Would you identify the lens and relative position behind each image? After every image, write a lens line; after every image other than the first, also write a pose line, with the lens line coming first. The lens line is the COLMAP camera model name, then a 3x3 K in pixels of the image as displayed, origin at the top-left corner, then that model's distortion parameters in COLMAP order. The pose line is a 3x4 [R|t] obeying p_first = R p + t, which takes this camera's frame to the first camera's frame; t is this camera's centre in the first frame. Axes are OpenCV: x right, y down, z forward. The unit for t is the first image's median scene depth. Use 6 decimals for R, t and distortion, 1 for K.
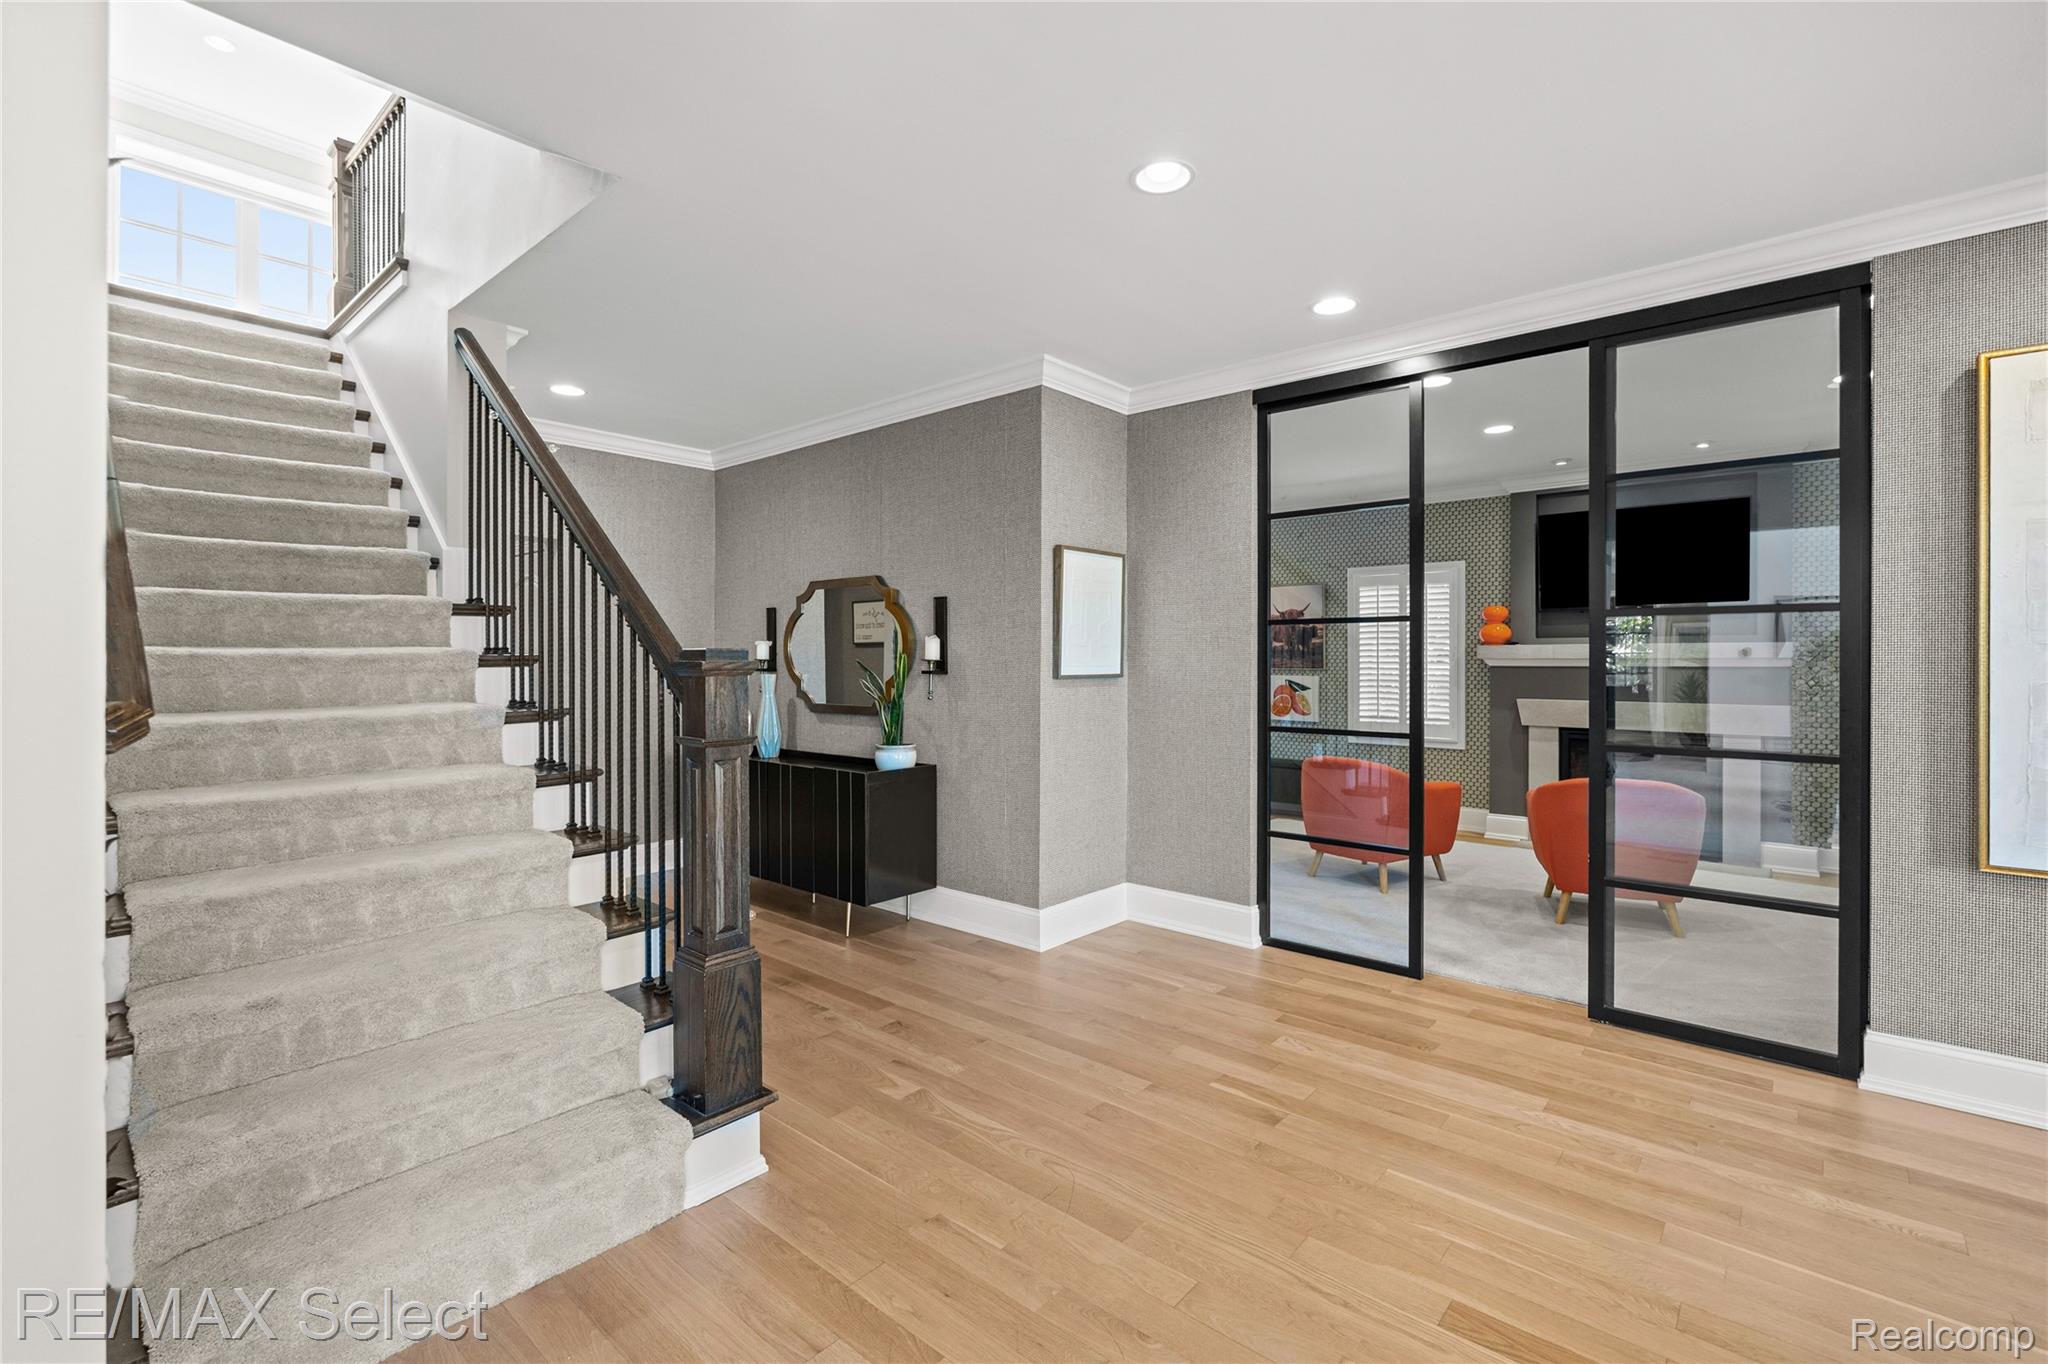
lens RADIAL K [[911.2, 0, 1025.6], [0, 911.2, 653.0], [0, 0, 1]] dist [-0.003311, -0.000121]
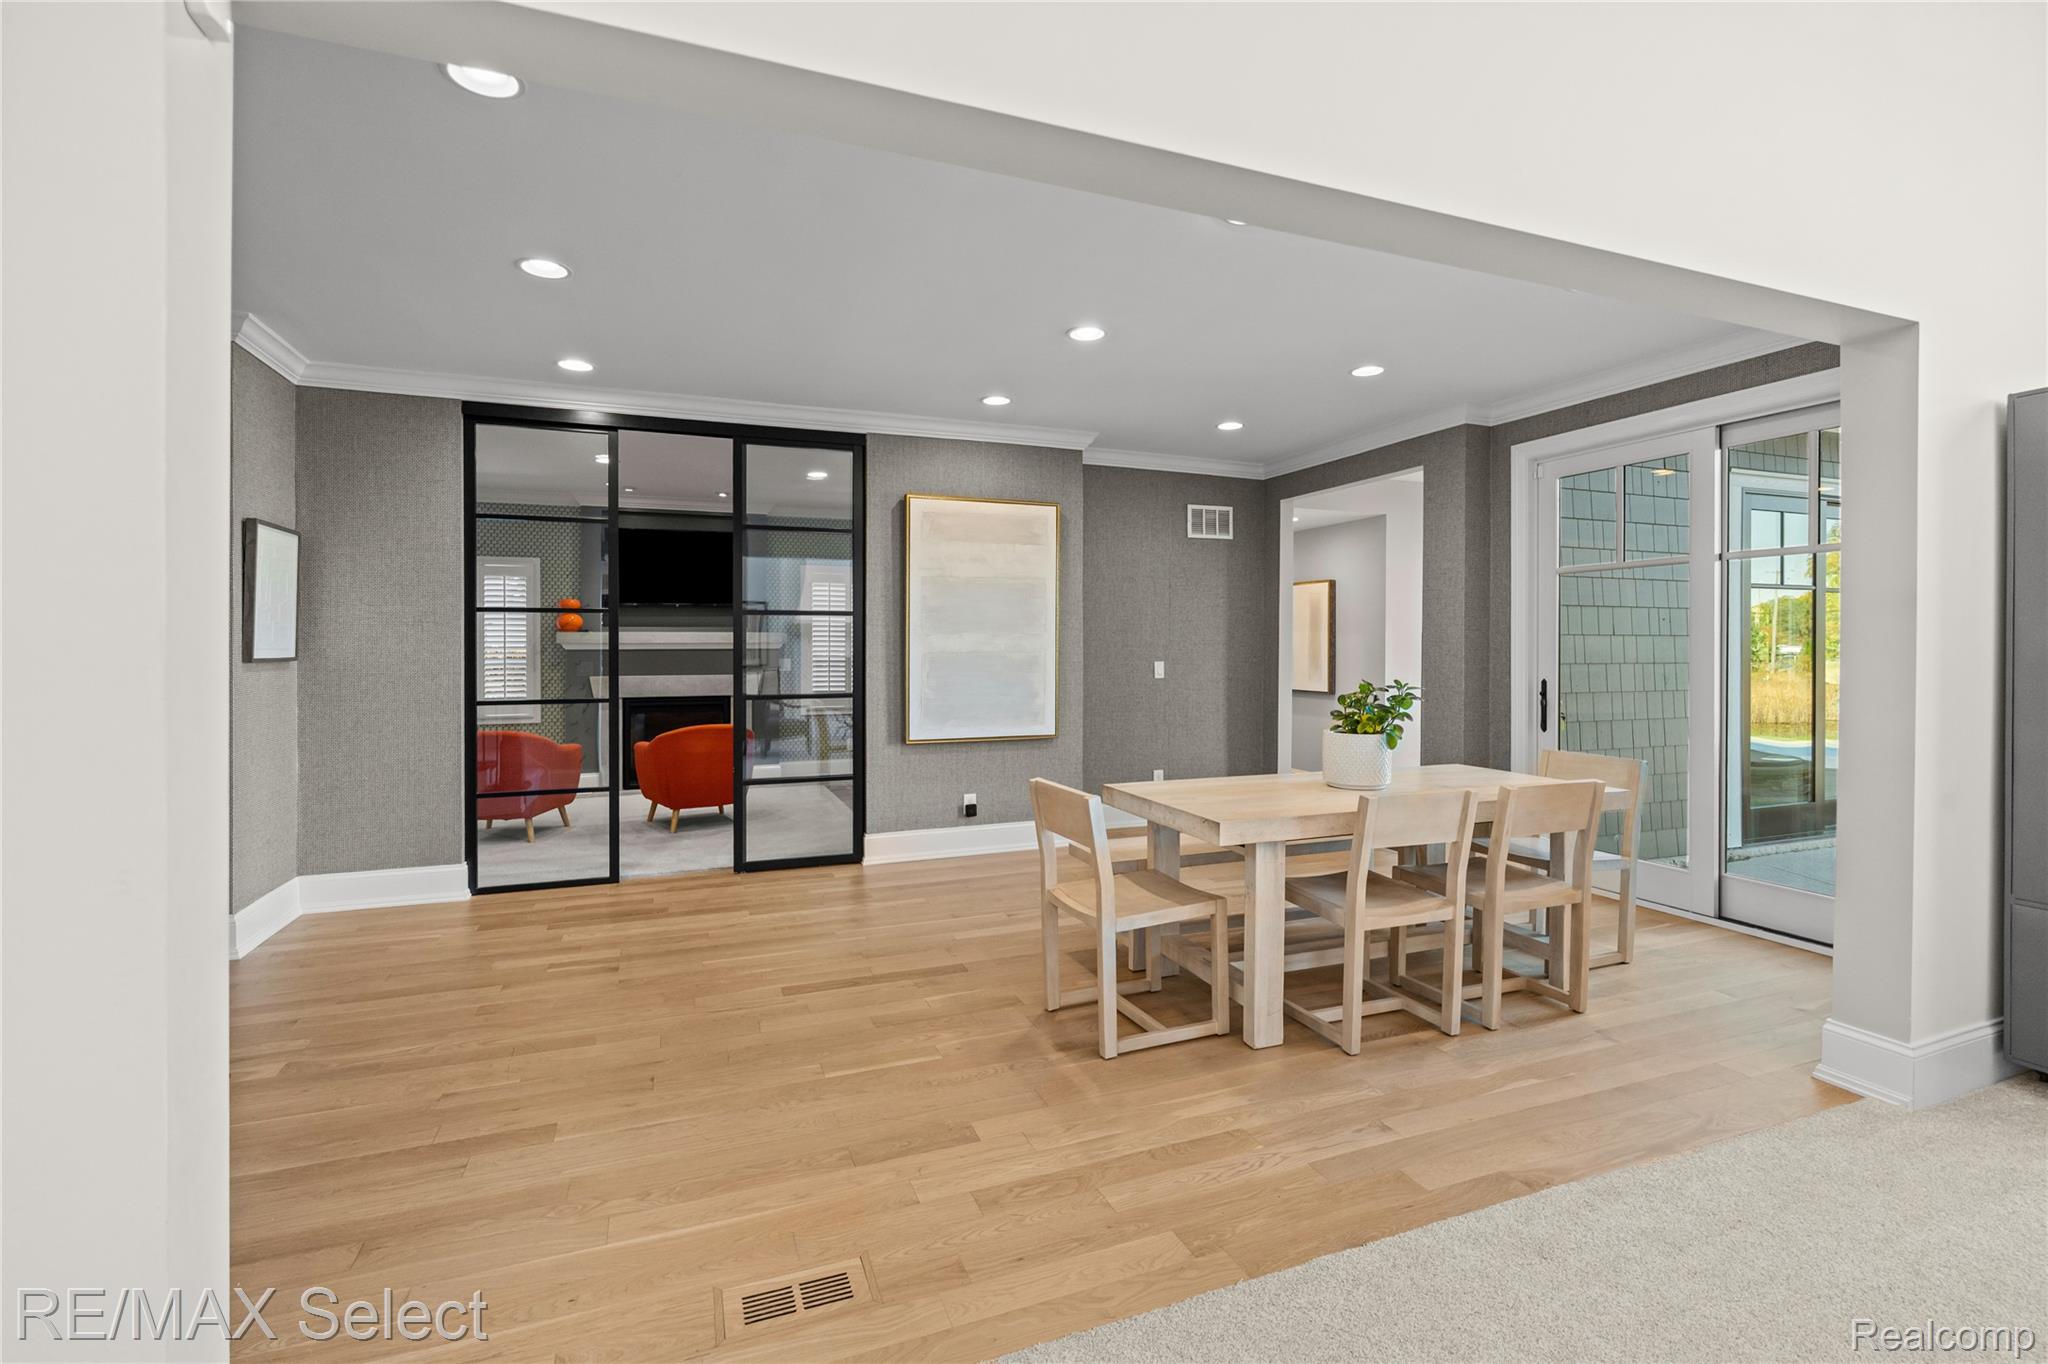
lens RADIAL K [[919.7, 0, 1039.3], [0, 919.7, 649.5], [0, 0, 1]] dist [0.002461, 0.000177]
pose [[0.453414, -0.006366, 0.891277, -0.616905], [-0.001675, 0.999967, 0.007995, 0.008433], [-0.891299, -0.005118, 0.453388, -0.199242]]
